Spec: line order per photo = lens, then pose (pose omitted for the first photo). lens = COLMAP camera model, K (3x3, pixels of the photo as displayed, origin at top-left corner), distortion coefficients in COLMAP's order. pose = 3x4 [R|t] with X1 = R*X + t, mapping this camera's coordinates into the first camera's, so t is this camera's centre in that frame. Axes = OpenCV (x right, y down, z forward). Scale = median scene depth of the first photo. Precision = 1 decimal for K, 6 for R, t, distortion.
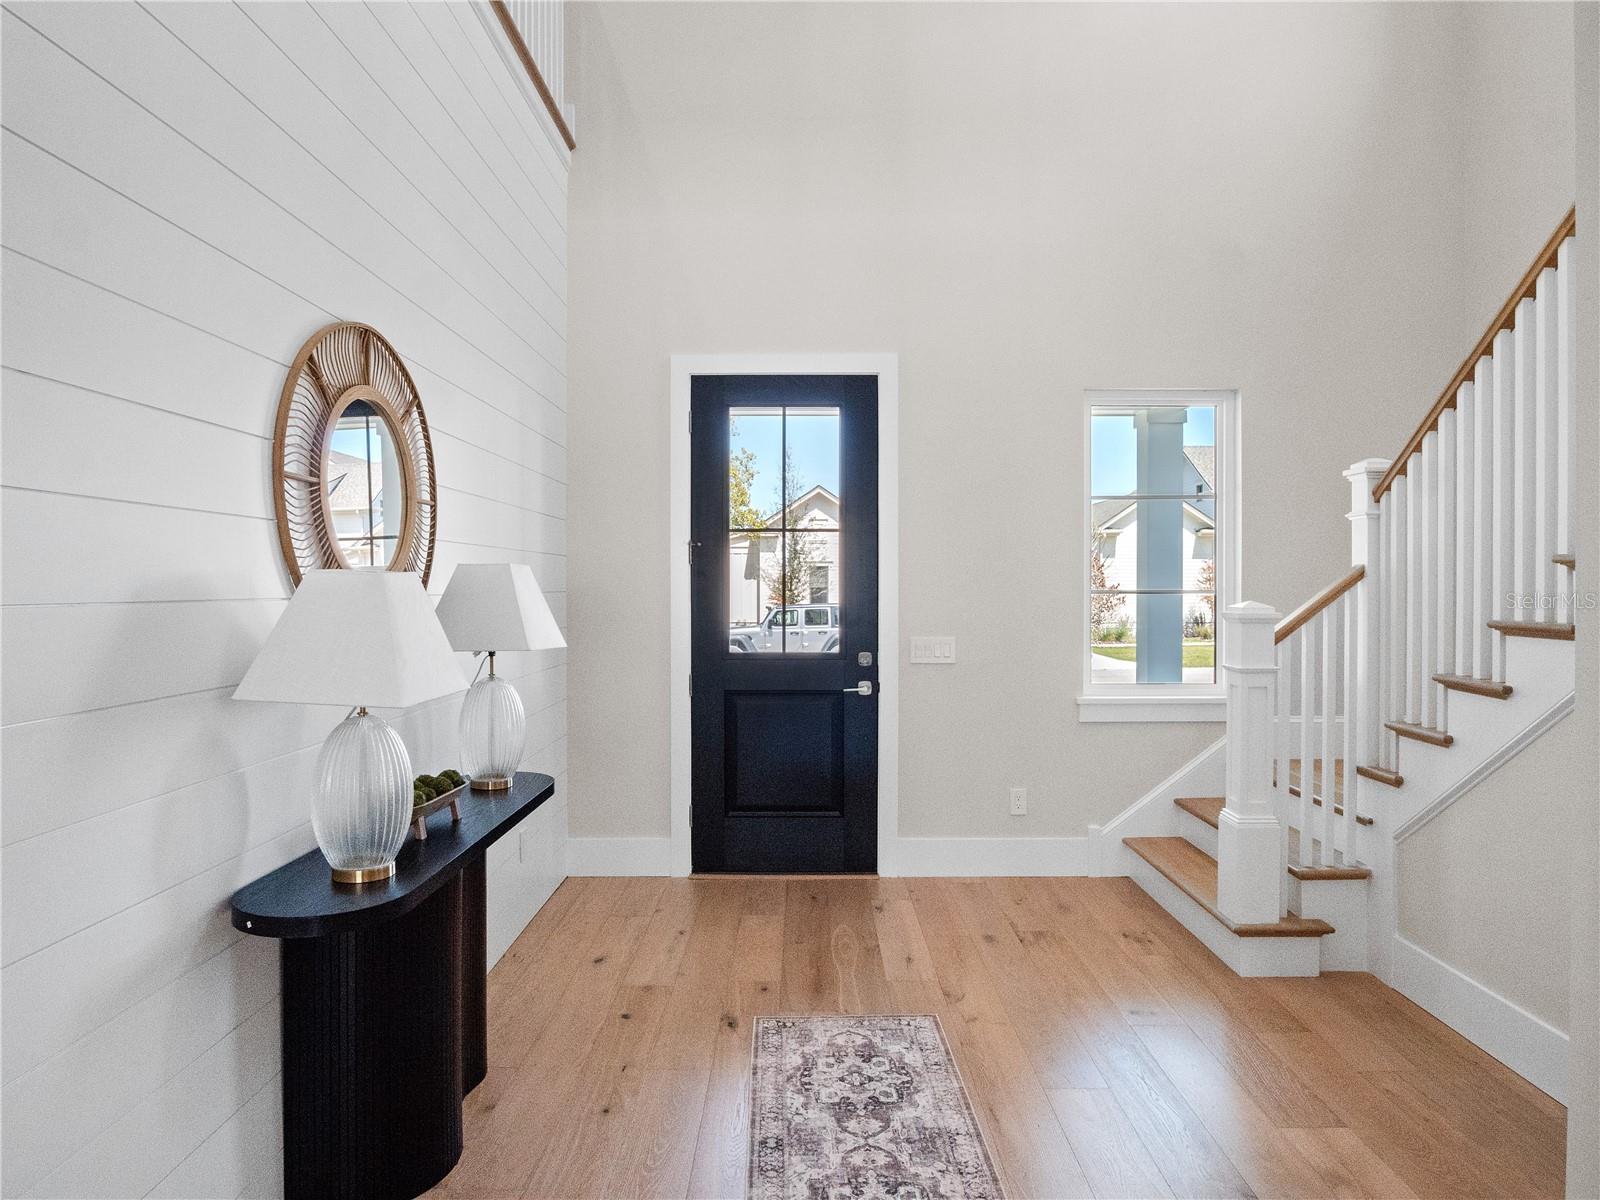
lens RADIAL K [[969.4, 0, 800.0], [0, 969.4, 600.0], [0, 0, 1]] dist [-0.030037, 0.011162]
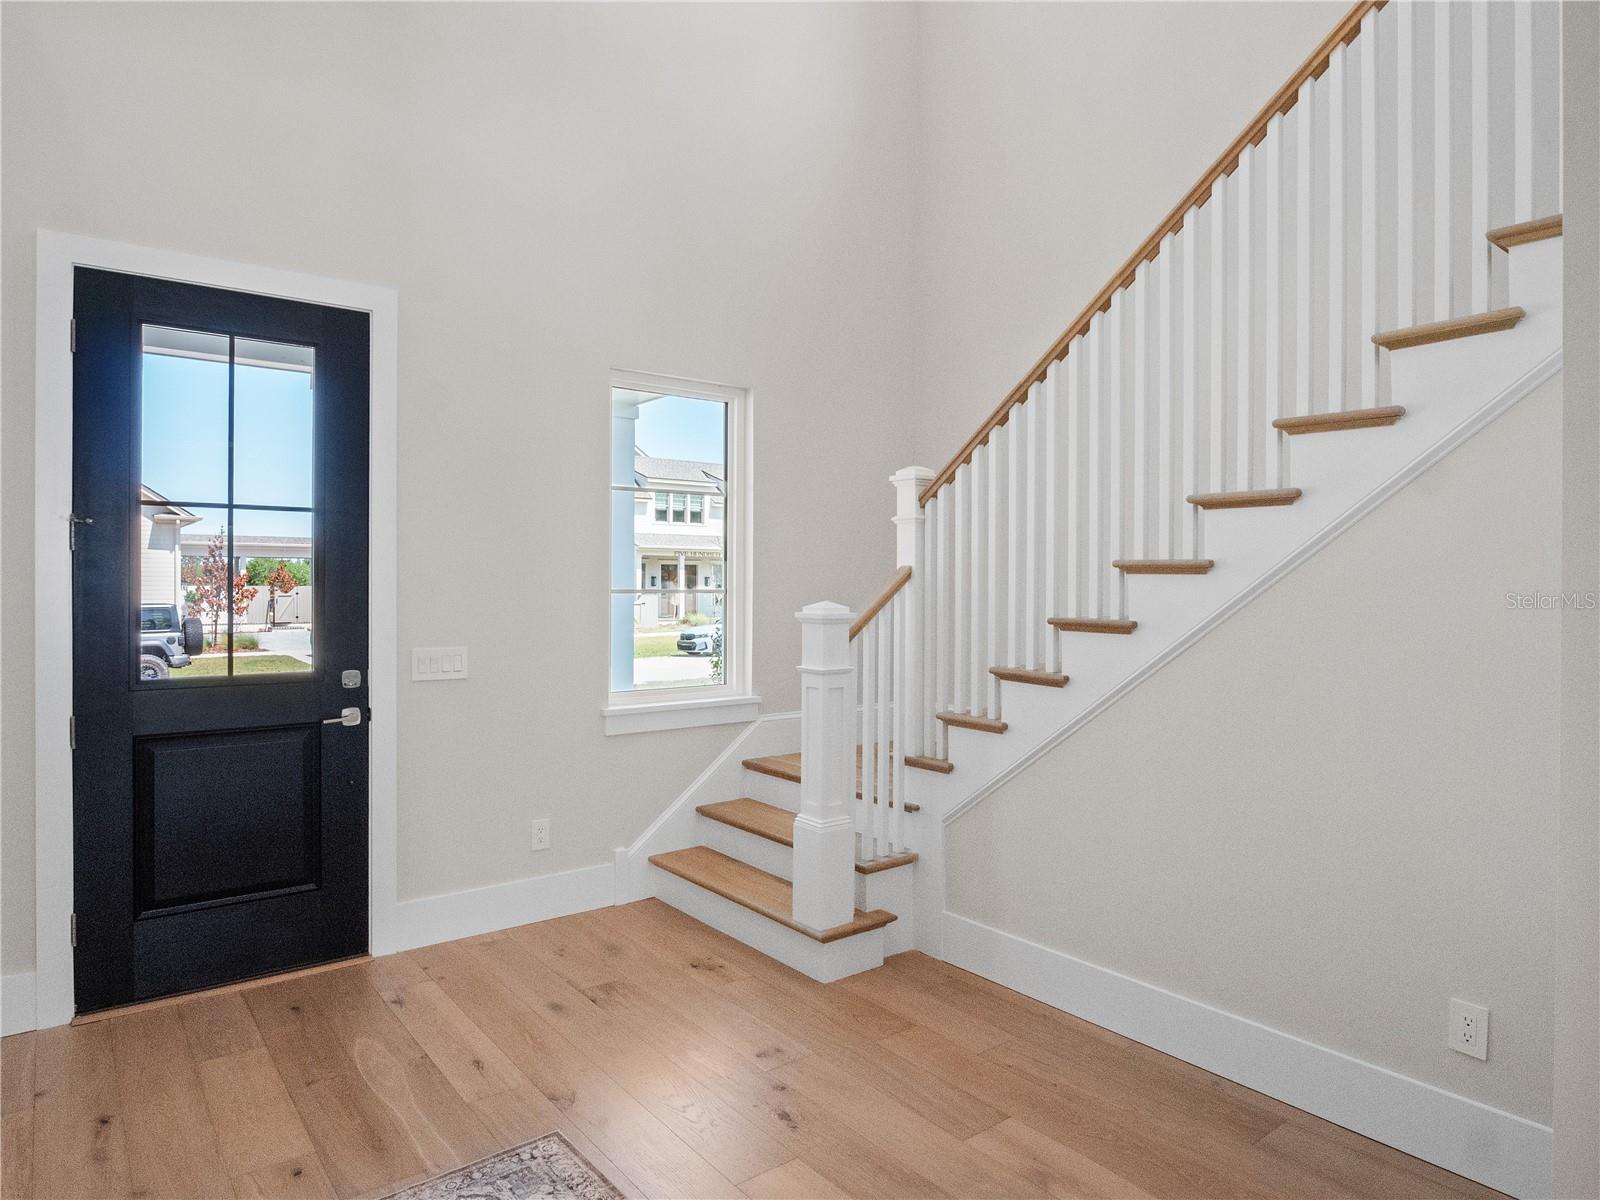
lens RADIAL K [[969.4, 0, 800.0], [0, 969.4, 600.0], [0, 0, 1]] dist [-0.030037, 0.011162]
pose [[0.783676, -0.005576, 0.621145, -0.154869], [0.004533, 0.999984, 0.003259, -0.003371], [-0.621154, 0.000262, 0.783689, 0.217964]]
